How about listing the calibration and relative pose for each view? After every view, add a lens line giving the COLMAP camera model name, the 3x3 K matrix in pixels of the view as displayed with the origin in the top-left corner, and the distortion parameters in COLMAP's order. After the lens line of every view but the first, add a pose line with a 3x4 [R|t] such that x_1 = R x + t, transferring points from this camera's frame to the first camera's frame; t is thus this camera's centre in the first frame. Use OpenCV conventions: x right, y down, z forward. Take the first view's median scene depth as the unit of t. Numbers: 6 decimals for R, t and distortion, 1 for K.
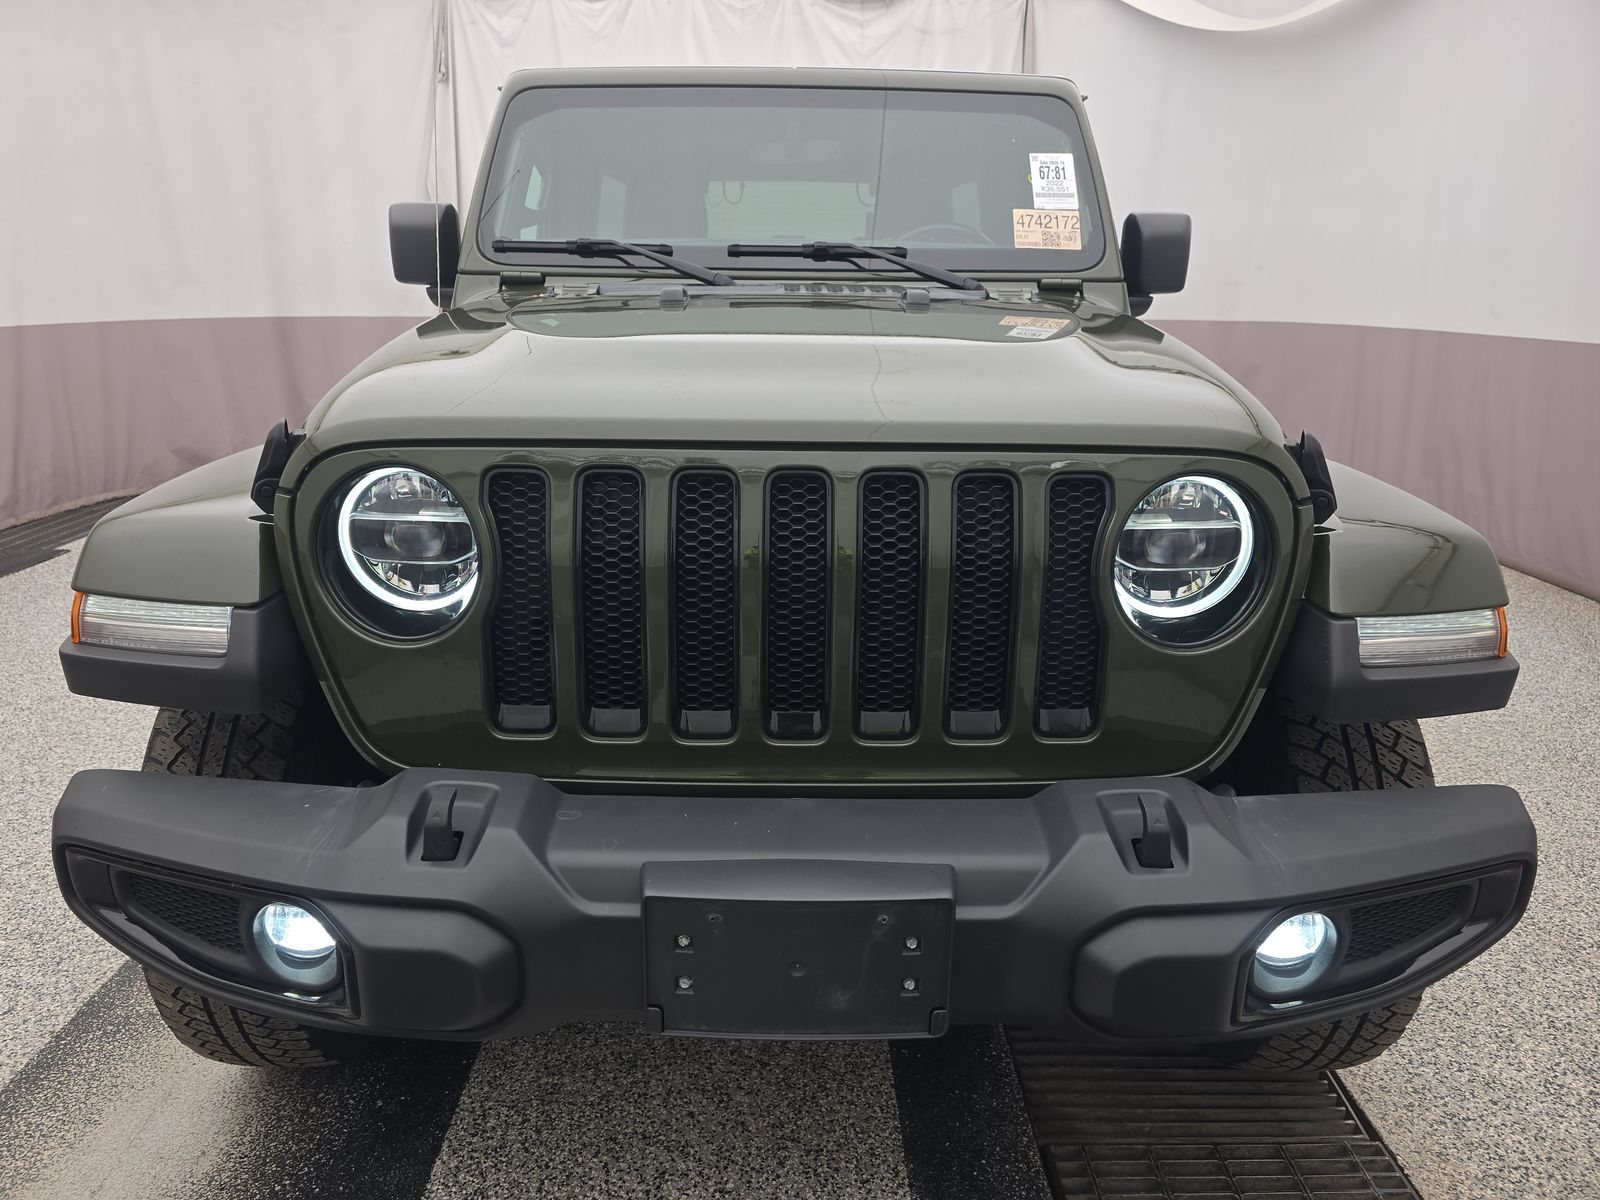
lens RADIAL K [[1073.8, 0, 794.6], [0, 1073.8, 600.3], [0, 0, 1]] dist [0.044053, -0.033881]
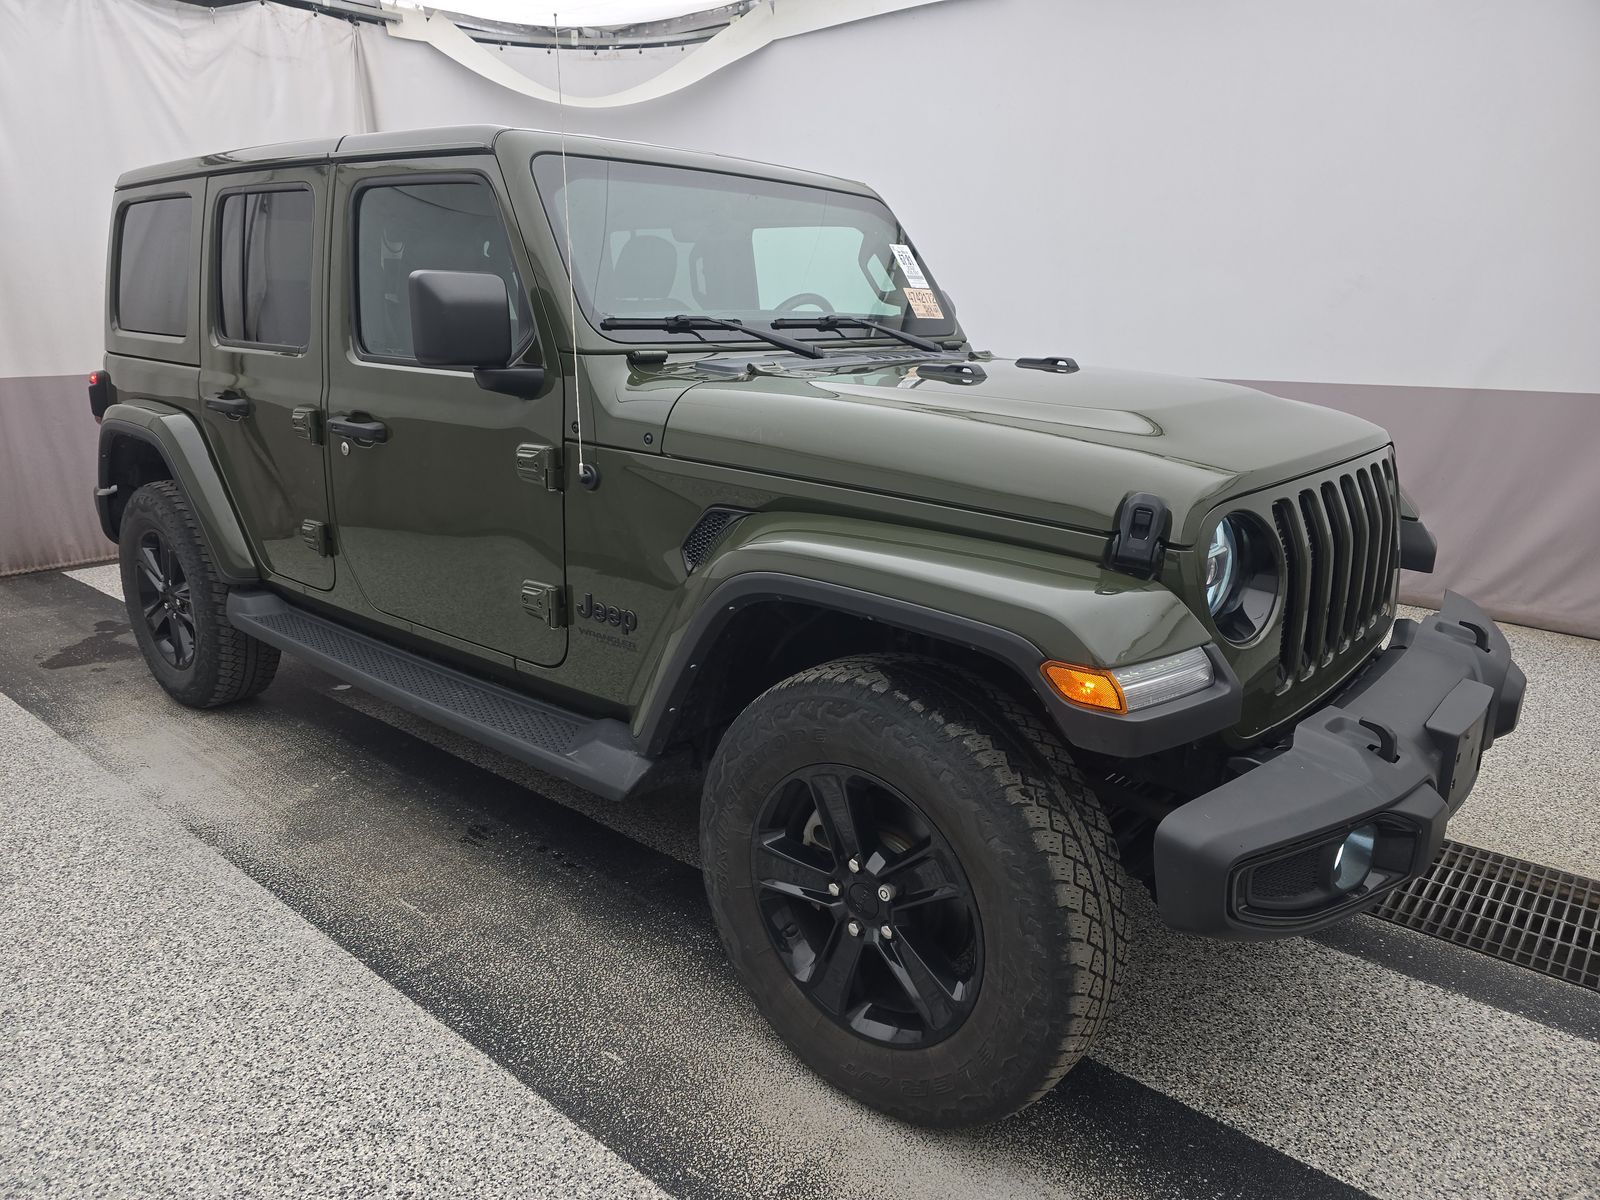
lens RADIAL K [[1073.8, 0, 794.6], [0, 1073.8, 600.3], [0, 0, 1]] dist [0.044053, -0.033881]
pose [[0.663252, -0.202048, 0.720606, -0.878306], [0.216736, 0.973462, 0.073459, -0.121382], [-0.716325, 0.107459, 0.689442, 0.247021]]
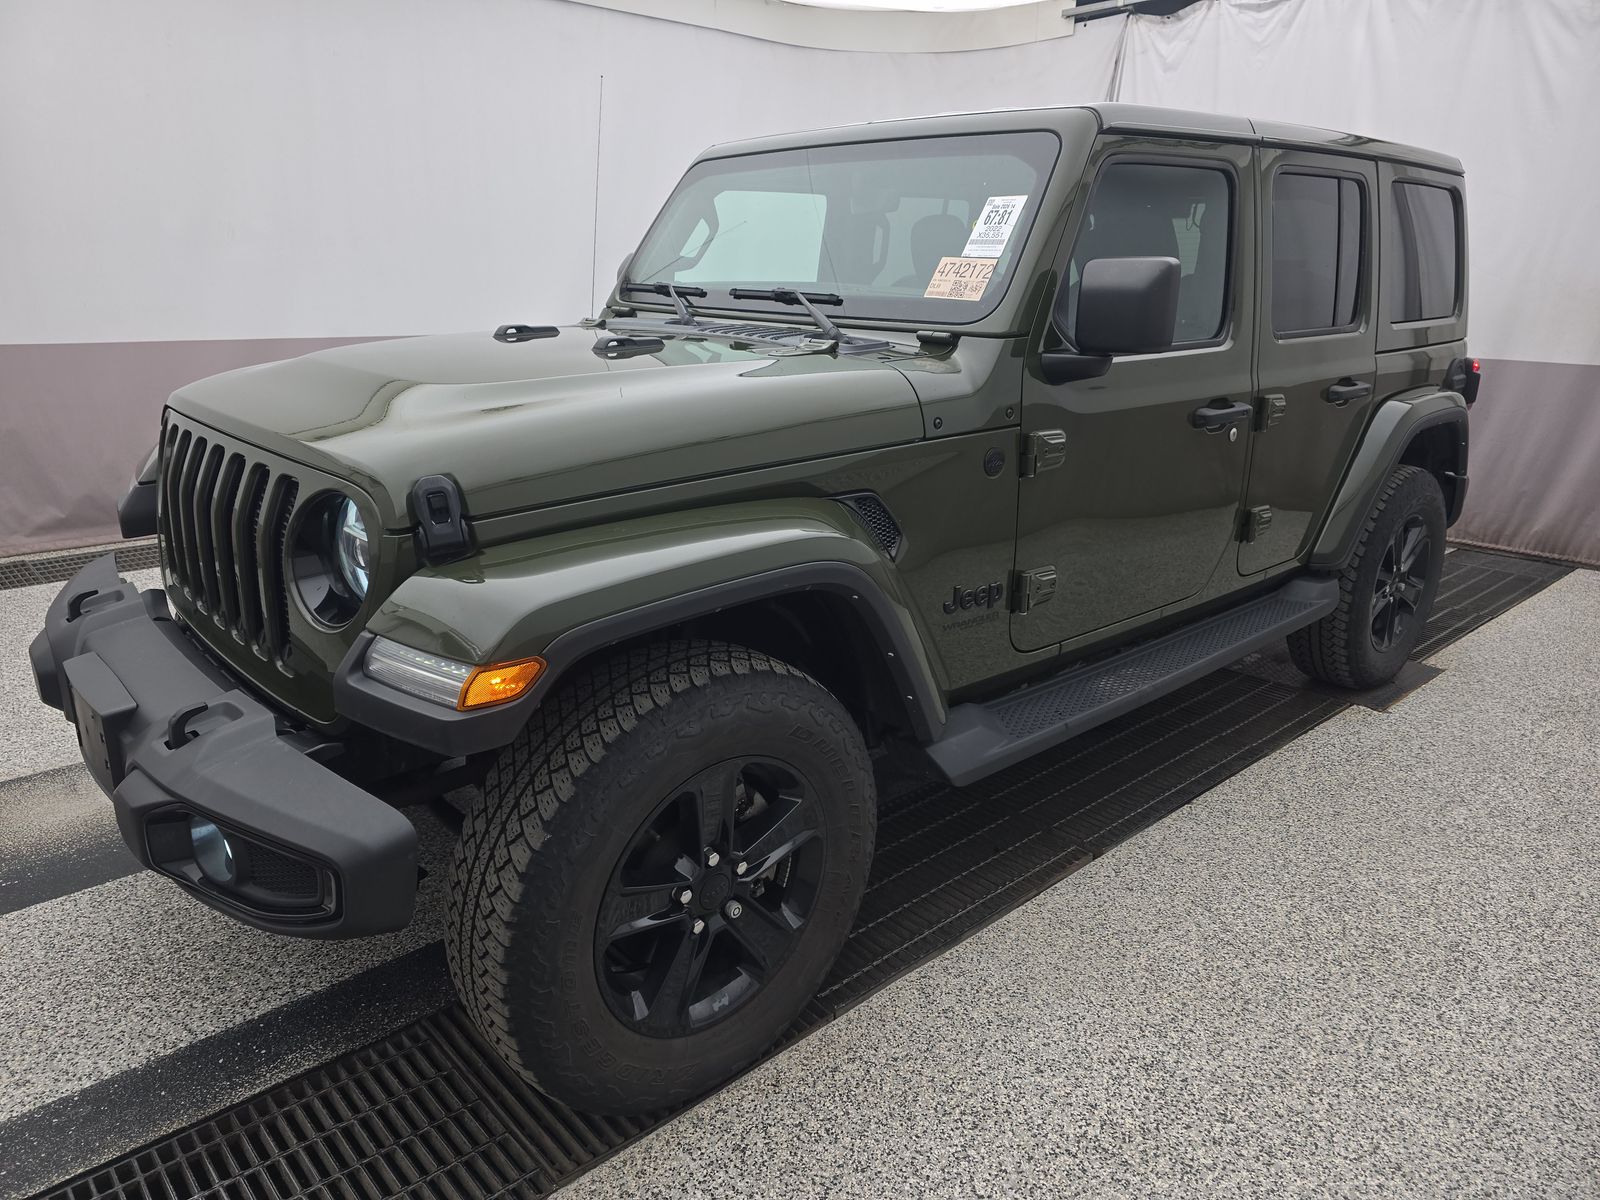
lens RADIAL K [[1073.8, 0, 794.6], [0, 1073.8, 600.3], [0, 0, 1]] dist [0.044053, -0.033881]
pose [[0.659195, 0.224856, -0.717566, 0.875875], [-0.228778, 0.968981, 0.093471, -0.123984], [0.716325, 0.102548, 0.690190, 0.269388]]
